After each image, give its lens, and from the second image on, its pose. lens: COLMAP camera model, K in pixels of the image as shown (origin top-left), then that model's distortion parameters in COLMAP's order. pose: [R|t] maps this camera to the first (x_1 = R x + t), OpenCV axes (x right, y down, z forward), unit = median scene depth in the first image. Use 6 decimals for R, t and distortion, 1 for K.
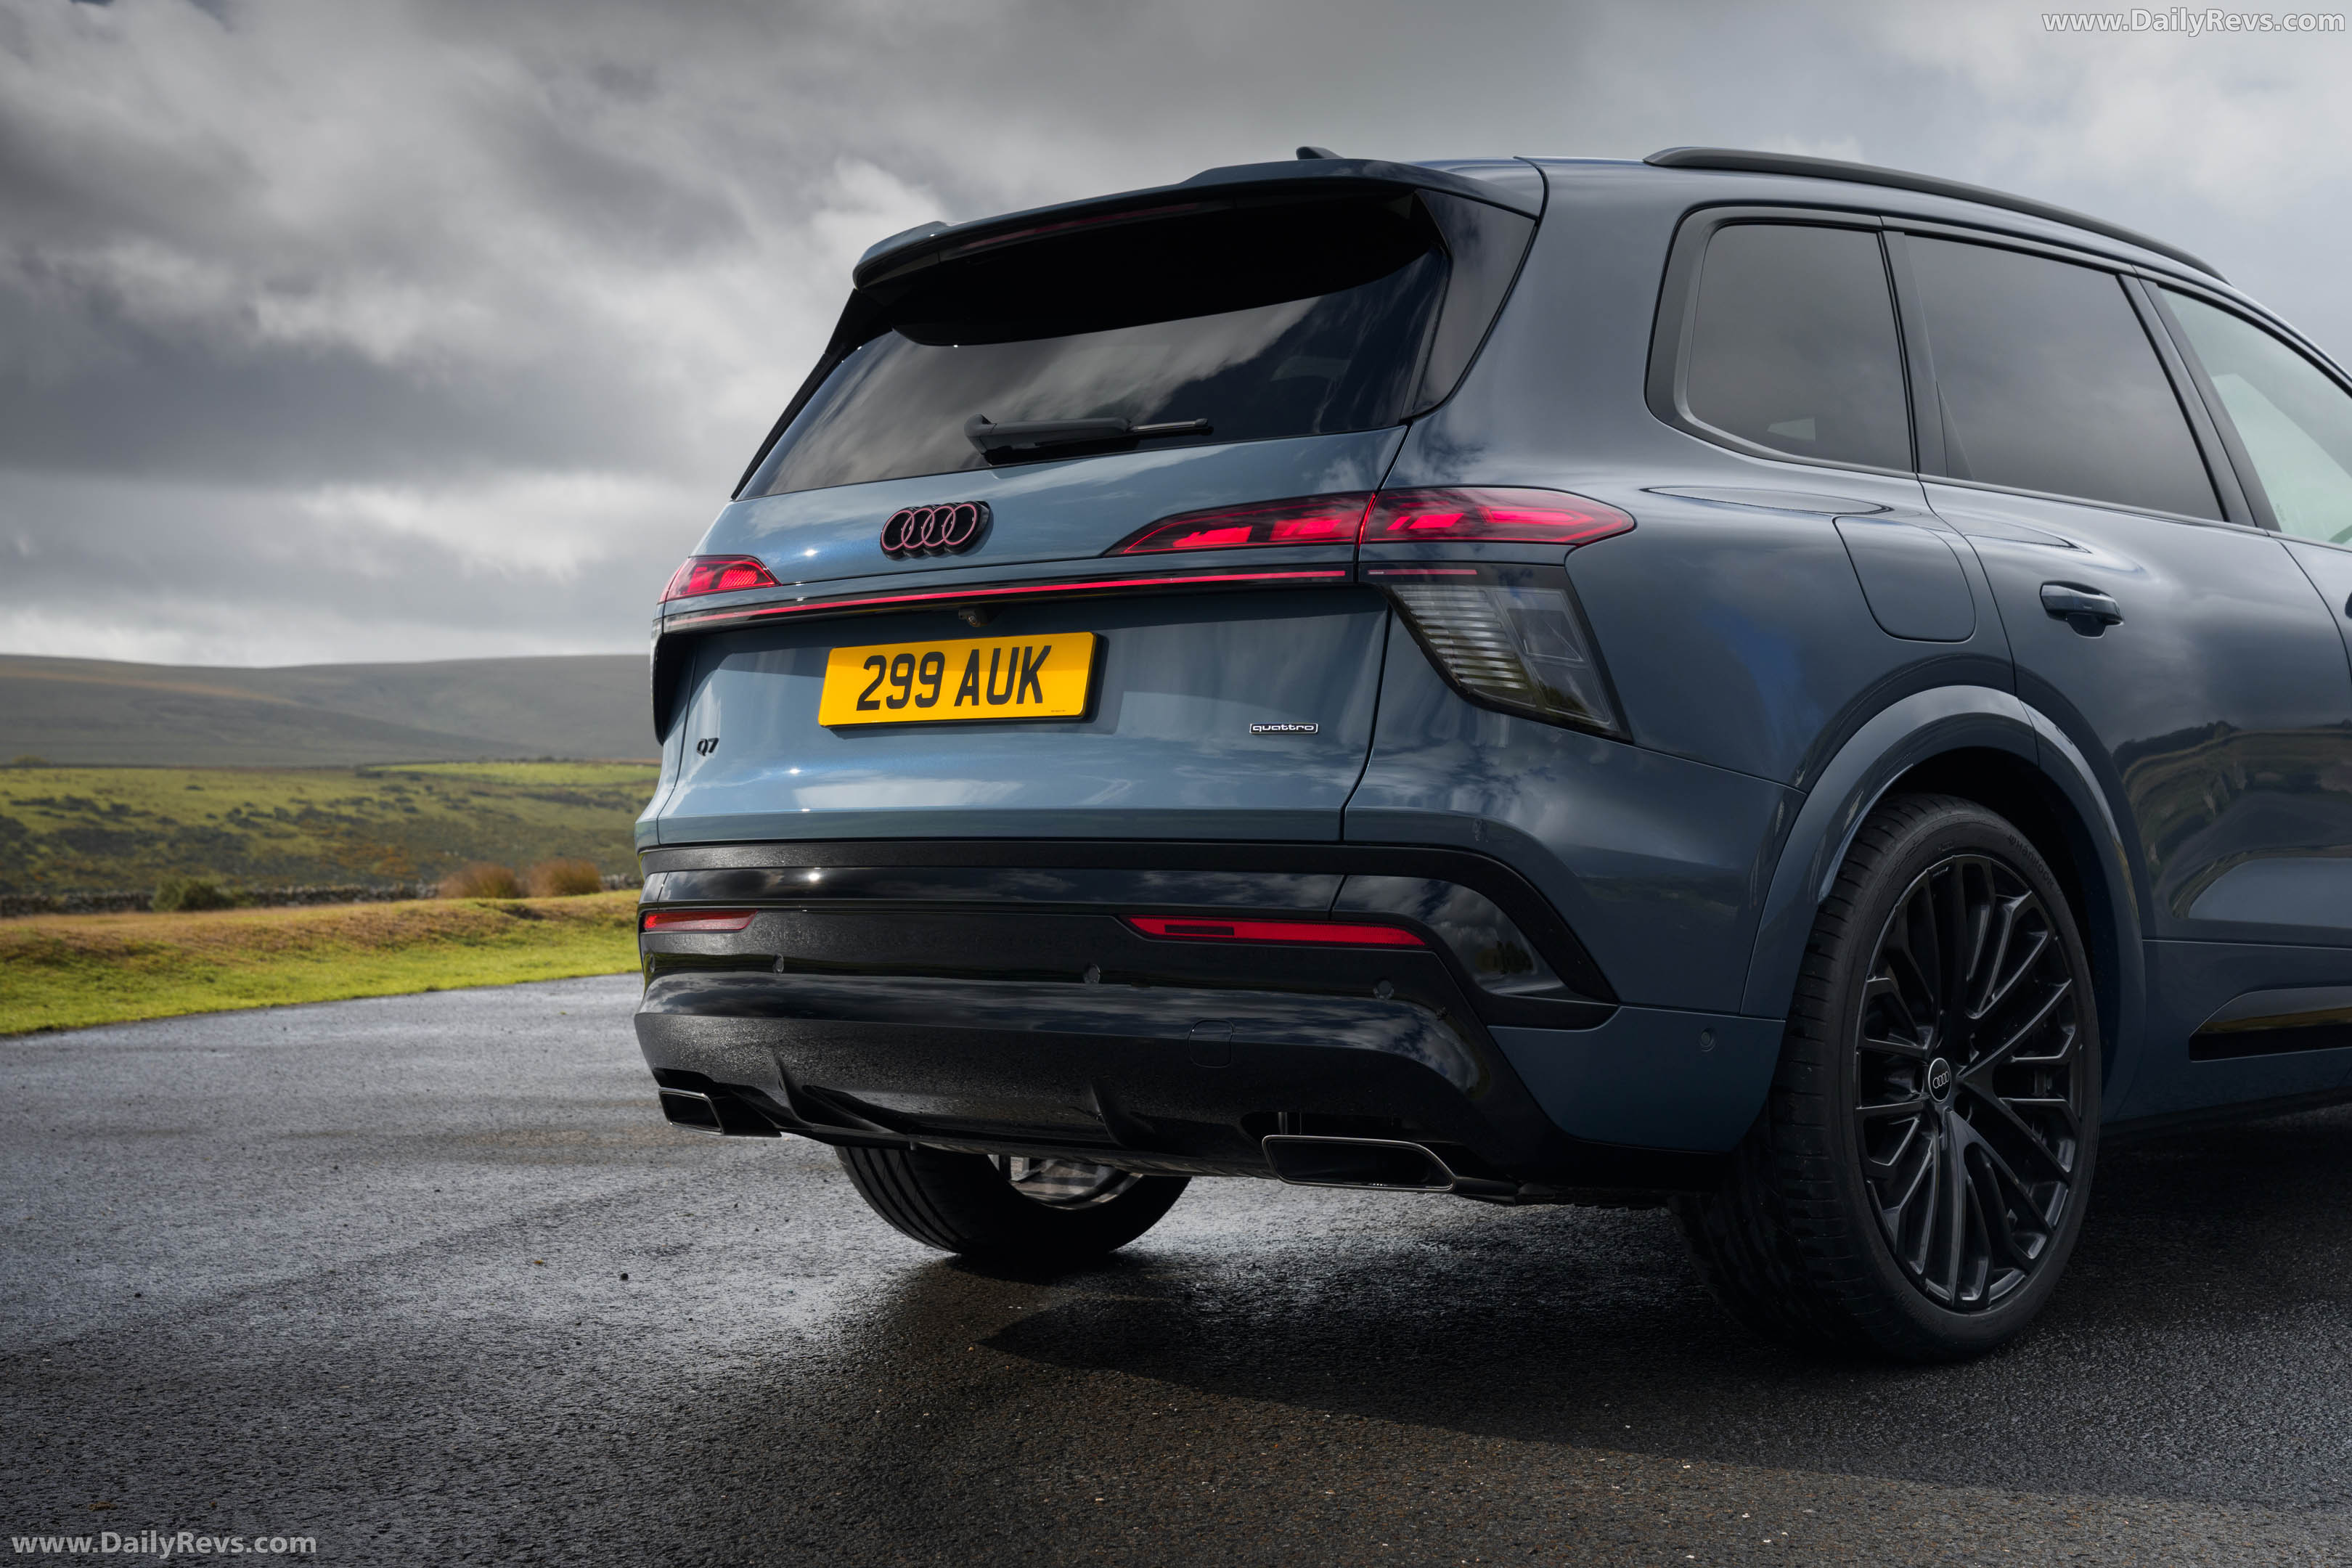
lens RADIAL K [[3251.8, 0, 1181.6], [0, 3251.8, 781.0], [0, 0, 1]] dist [0.051221, 0.000000]
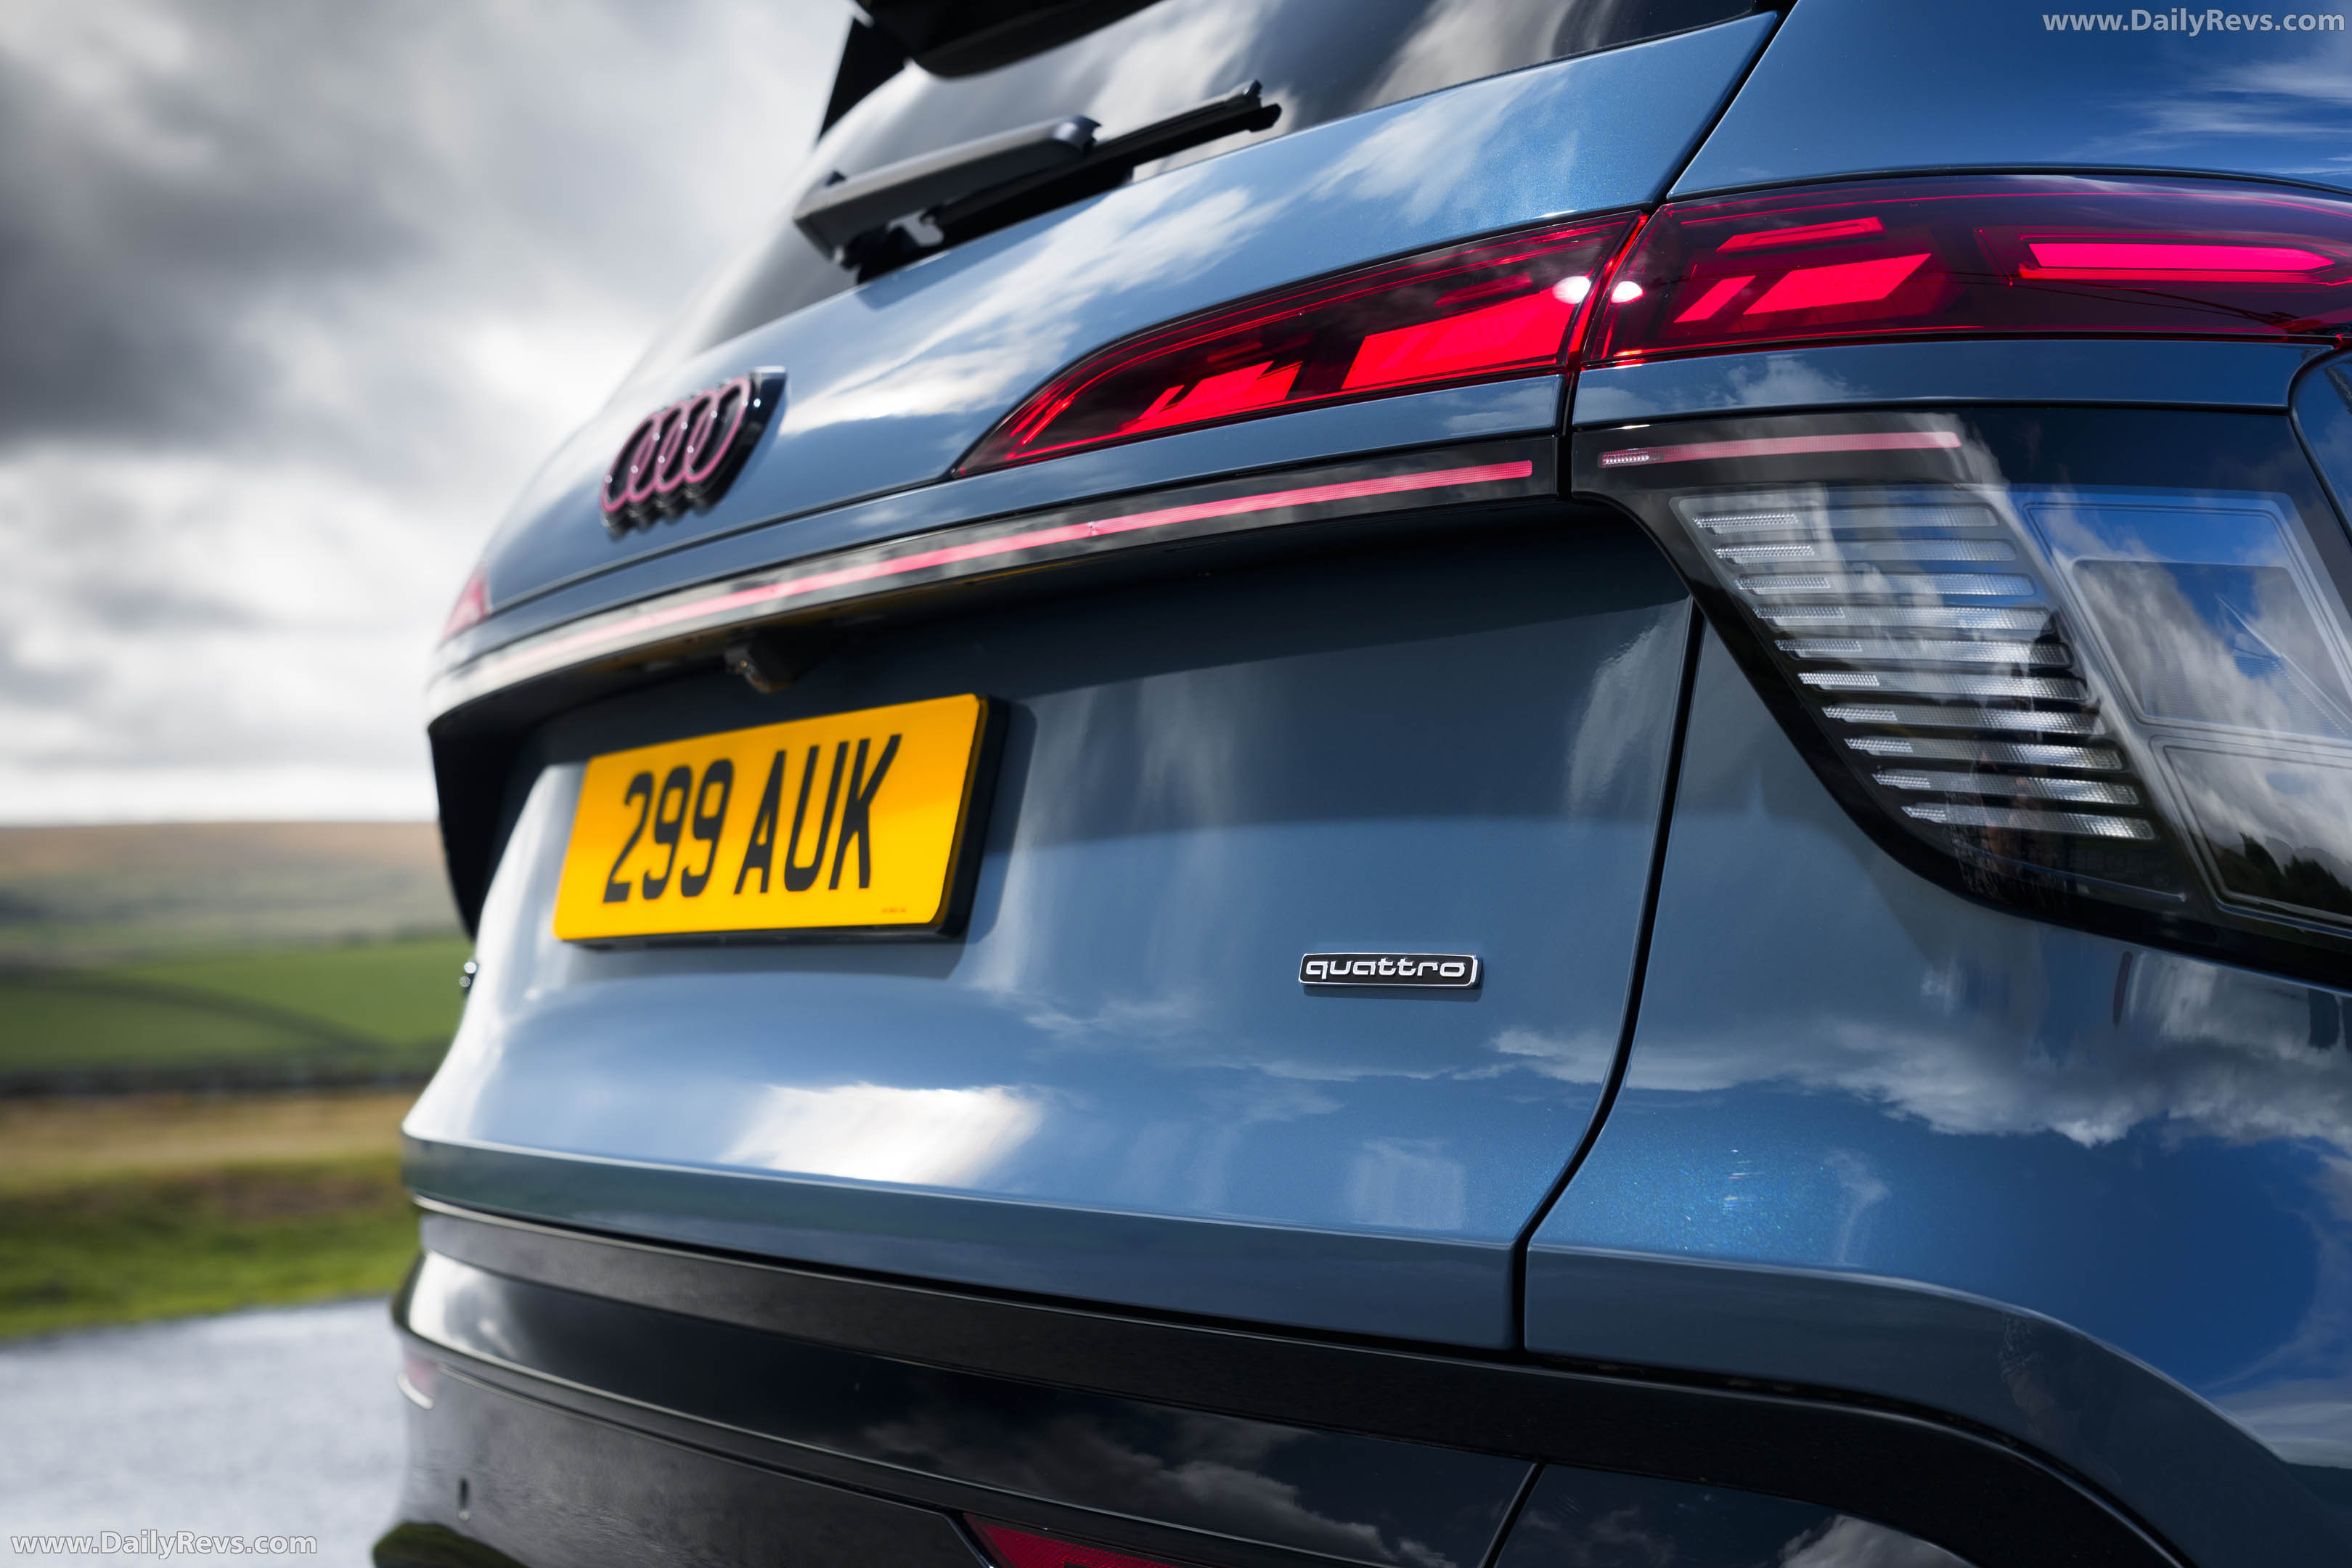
lens RADIAL K [[3345.1, 0, 1173.2], [0, 3345.1, 784.1], [0, 0, 1]] dist [0.039298, 0.000000]
pose [[0.953832, -0.012966, -0.300059, 0.102758], [-0.001166, 0.998900, -0.046872, -0.017596], [0.300337, 0.045058, 0.952768, 0.631740]]
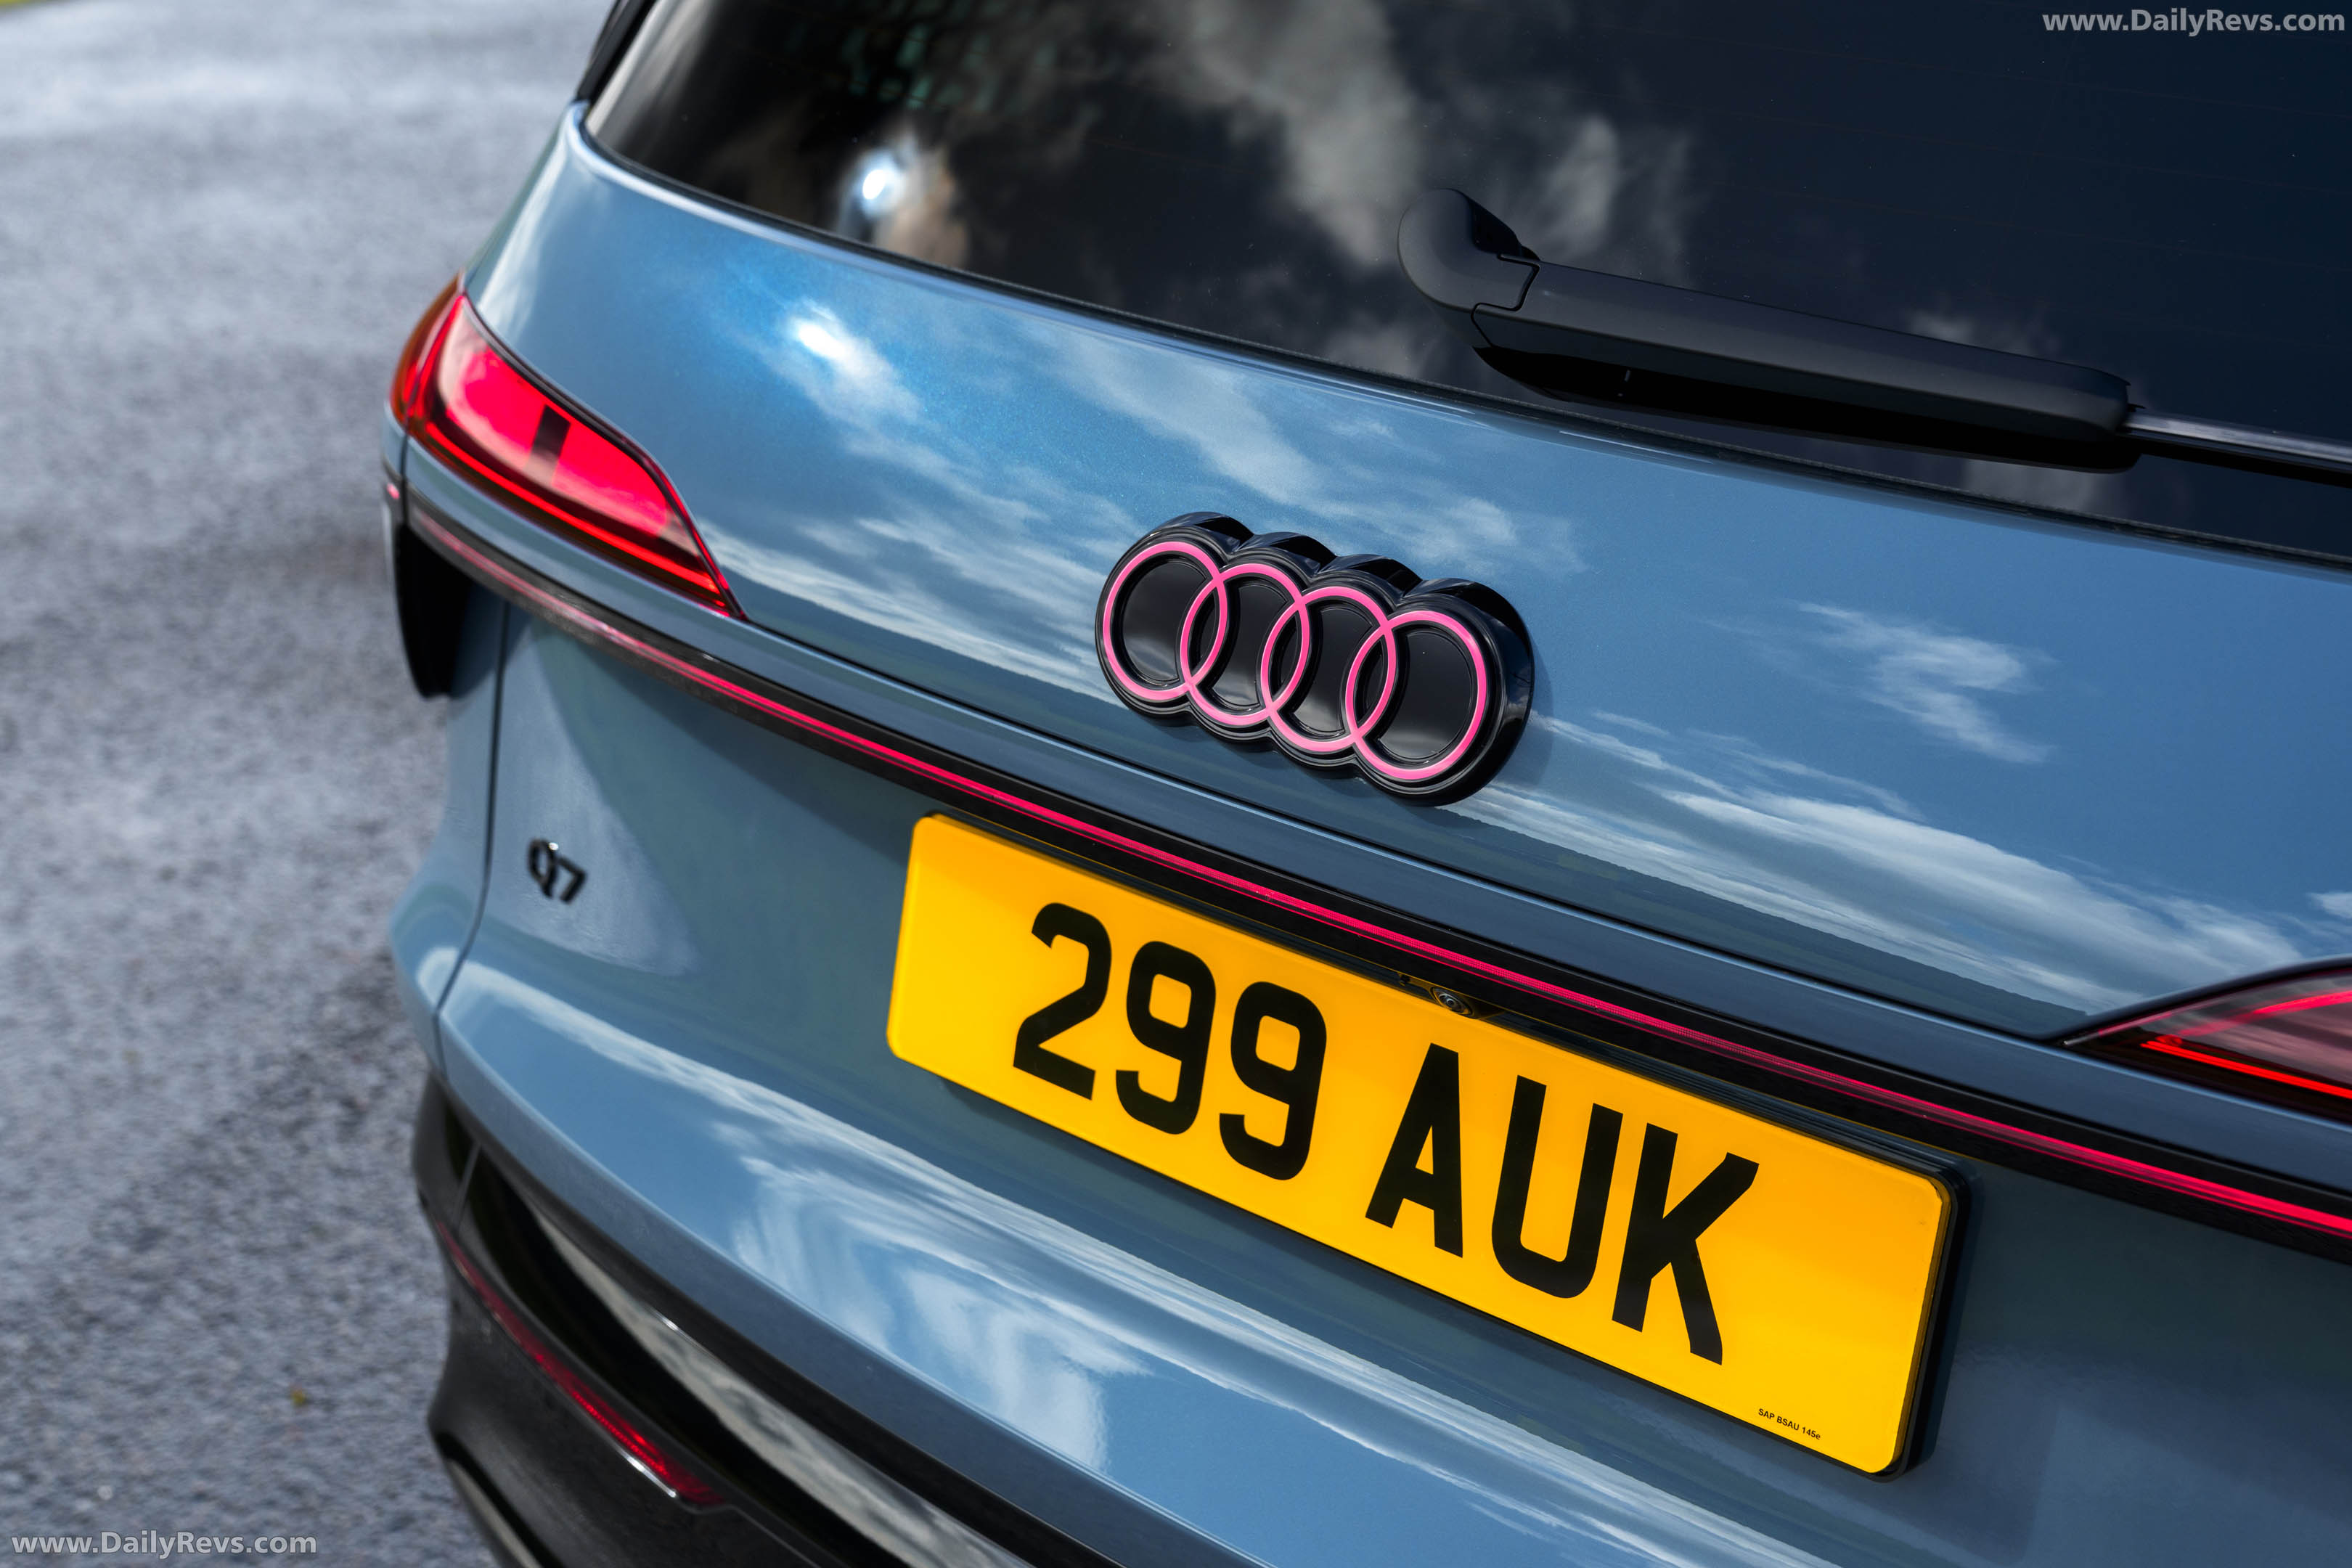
lens RADIAL K [[3410.8, 0, 1175.8], [0, 3410.8, 785.7], [0, 0, 1]] dist [-0.018269, 0.000000]
pose [[0.999981, 0.006173, -0.000468, -0.087205], [-0.005507, 0.921602, 0.388098, -0.177192], [0.002827, -0.388088, 0.921618, 0.736090]]
